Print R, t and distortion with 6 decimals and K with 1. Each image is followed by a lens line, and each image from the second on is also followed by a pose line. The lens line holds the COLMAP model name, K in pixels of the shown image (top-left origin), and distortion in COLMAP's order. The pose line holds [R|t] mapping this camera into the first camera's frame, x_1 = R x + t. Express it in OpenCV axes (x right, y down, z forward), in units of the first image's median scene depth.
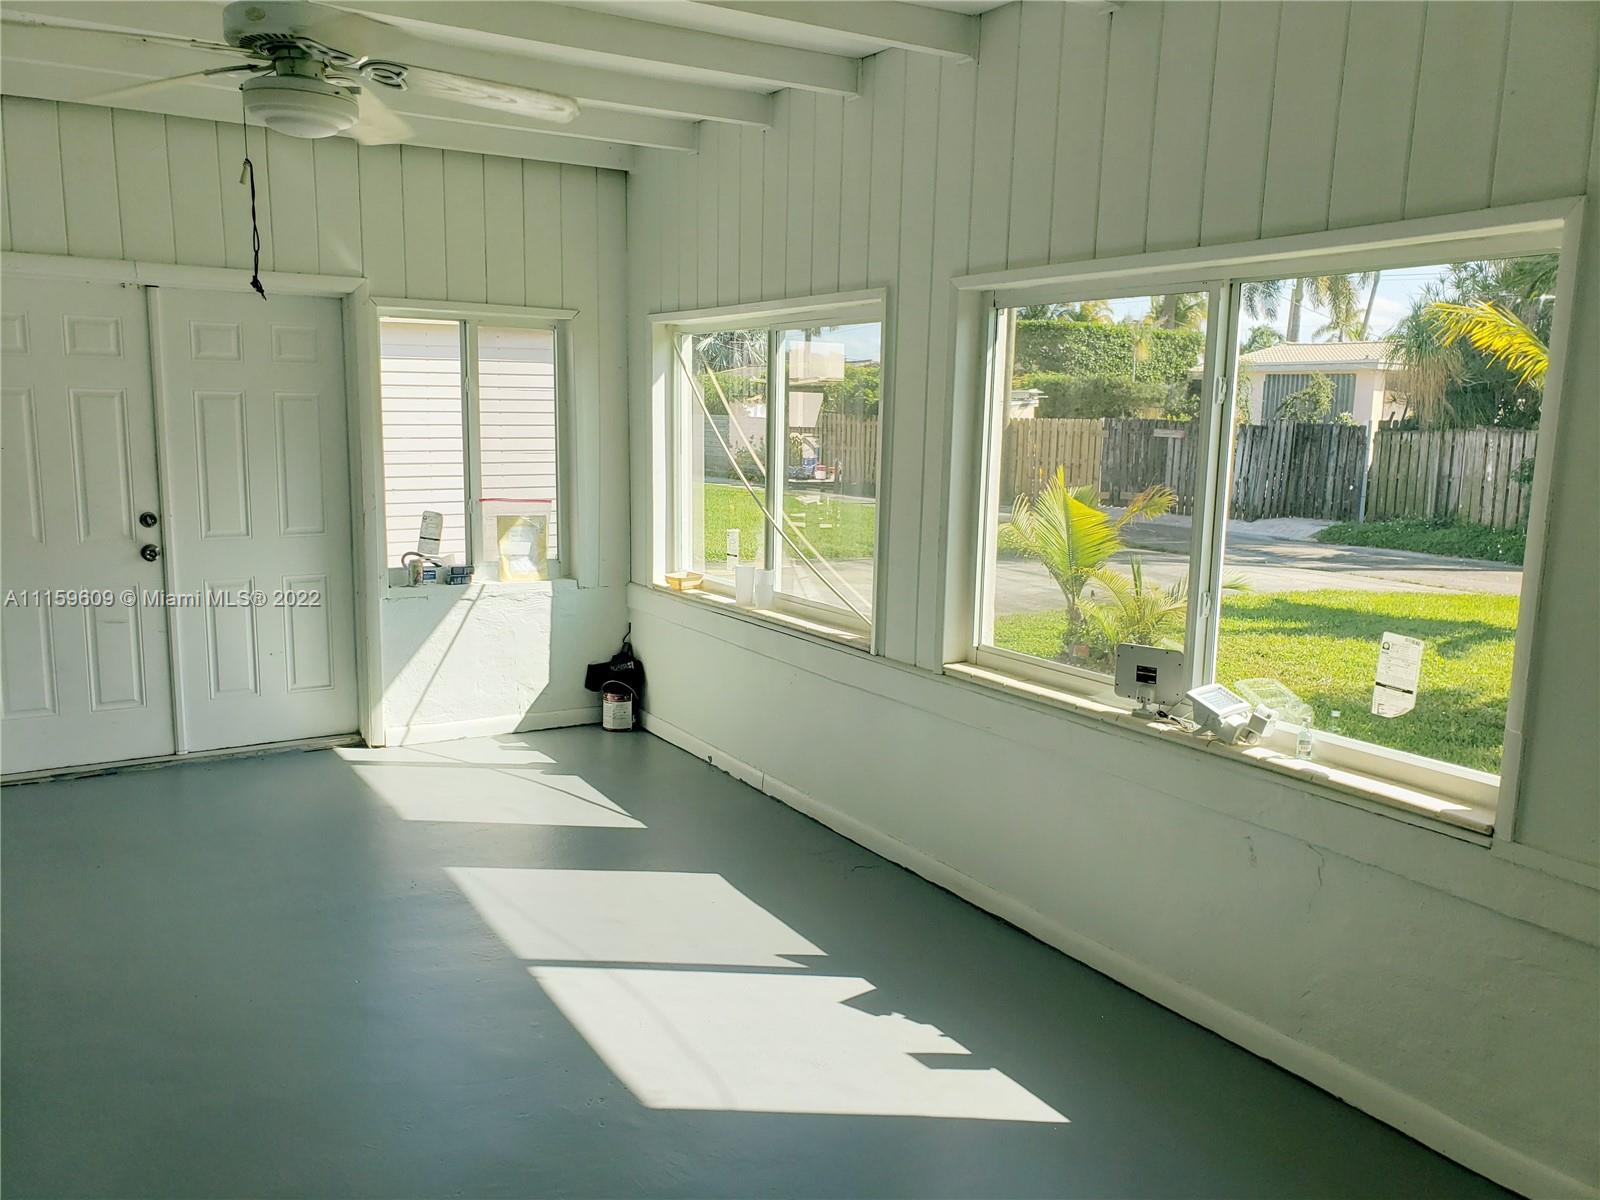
lens RADIAL K [[1238.4, 0, 801.3], [0, 1238.4, 608.6], [0, 0, 1]] dist [0.027851, -0.031334]
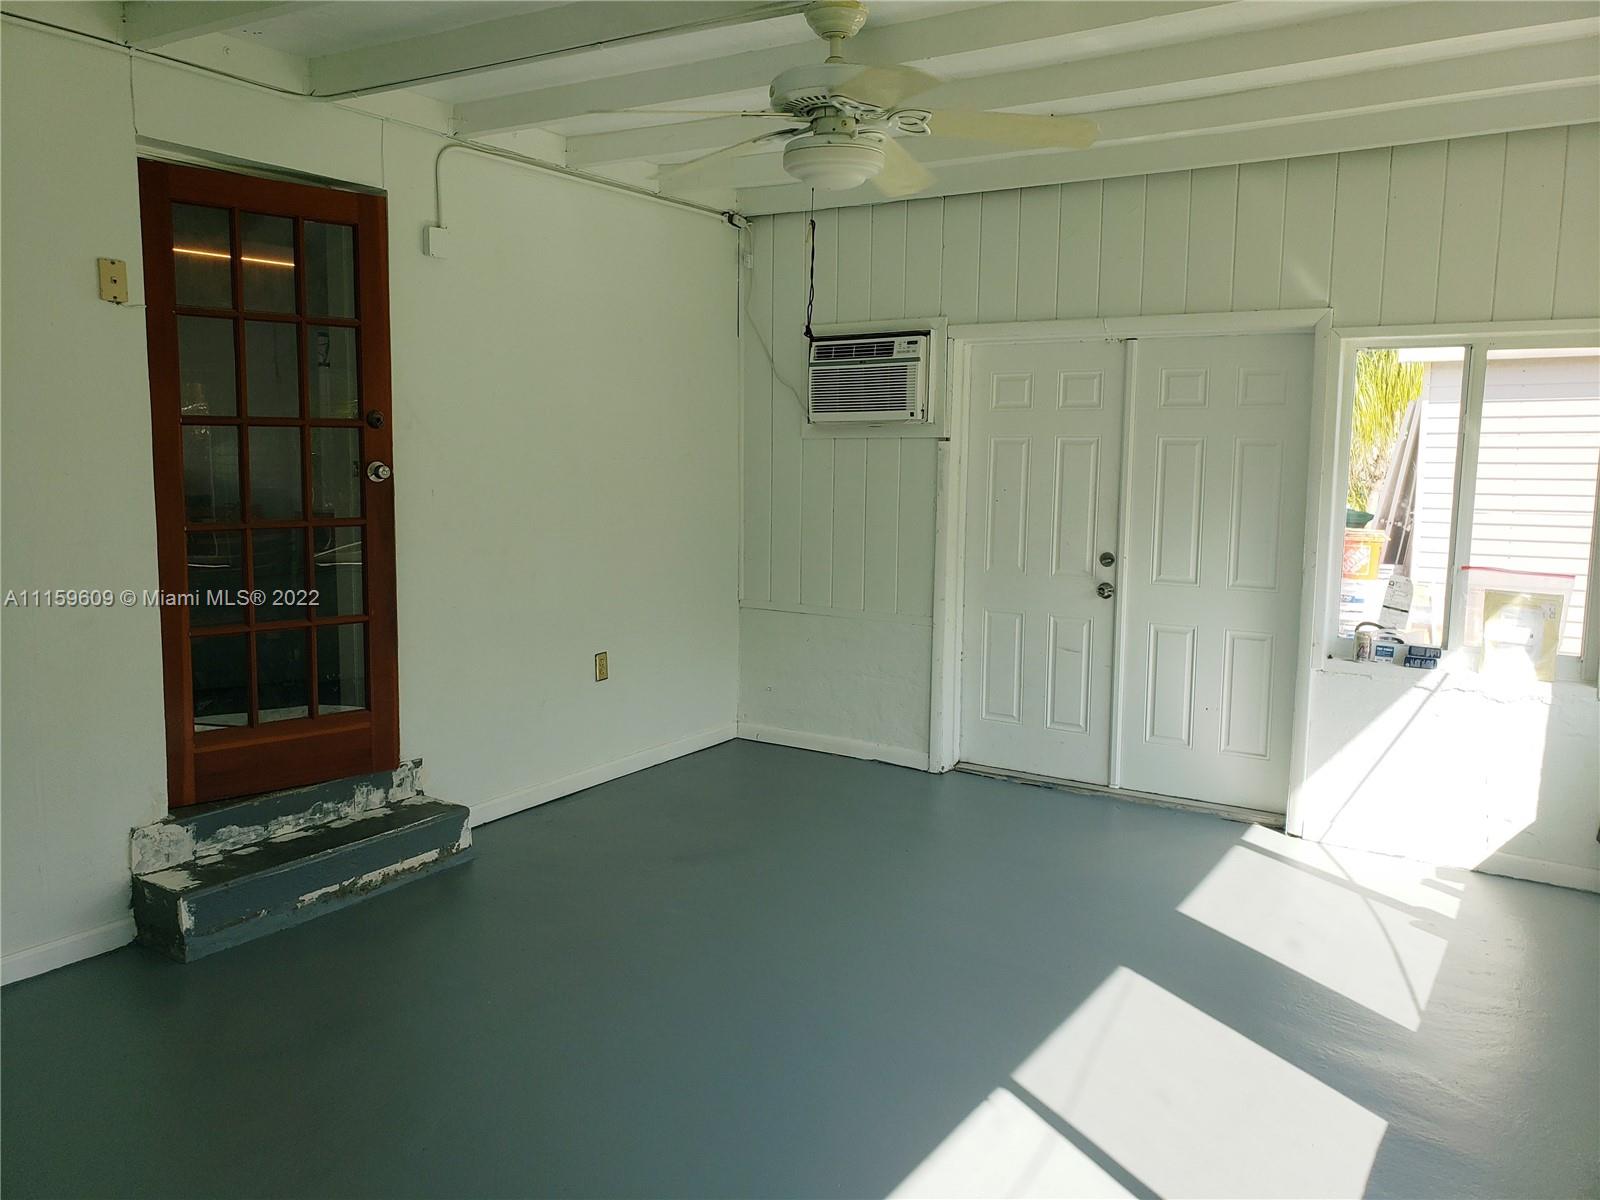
lens RADIAL K [[1238.4, 0, 794.2], [0, 1238.4, 576.0], [0, 0, 1]] dist [0.027851, -0.031334]
pose [[0.431744, 0.082850, -0.898183, 0.277564], [-0.147517, 0.988851, 0.020304, -0.035770], [0.889851, 0.123731, 0.439153, 0.274073]]
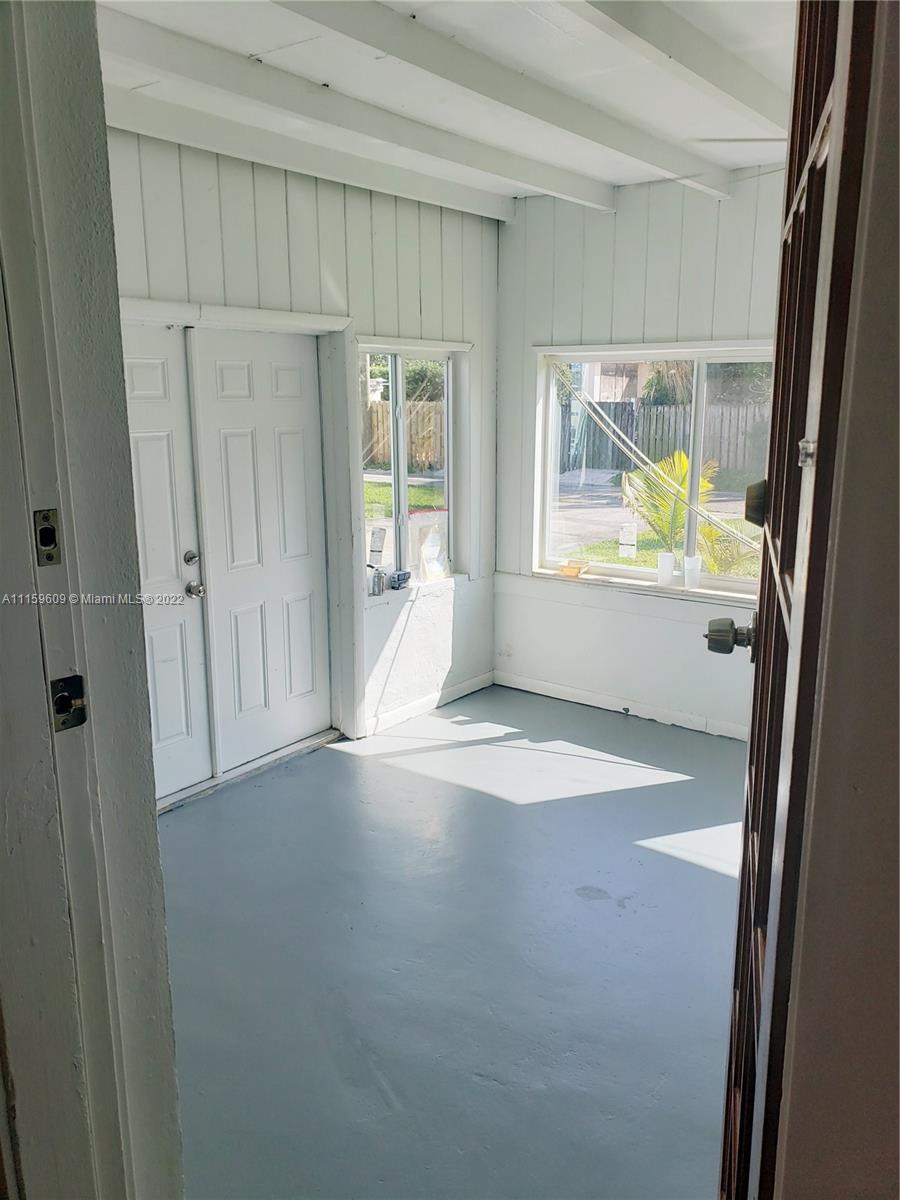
lens RADIAL K [[928.8, 0, 445.3], [0, 928.8, 606.3], [0, 0, 1]] dist [0.027851, -0.031334]
pose [[0.935455, -0.099992, 0.339008, -0.536161], [0.075476, 0.993537, 0.084779, -0.073282], [-0.345294, -0.053720, 0.936956, 0.184345]]
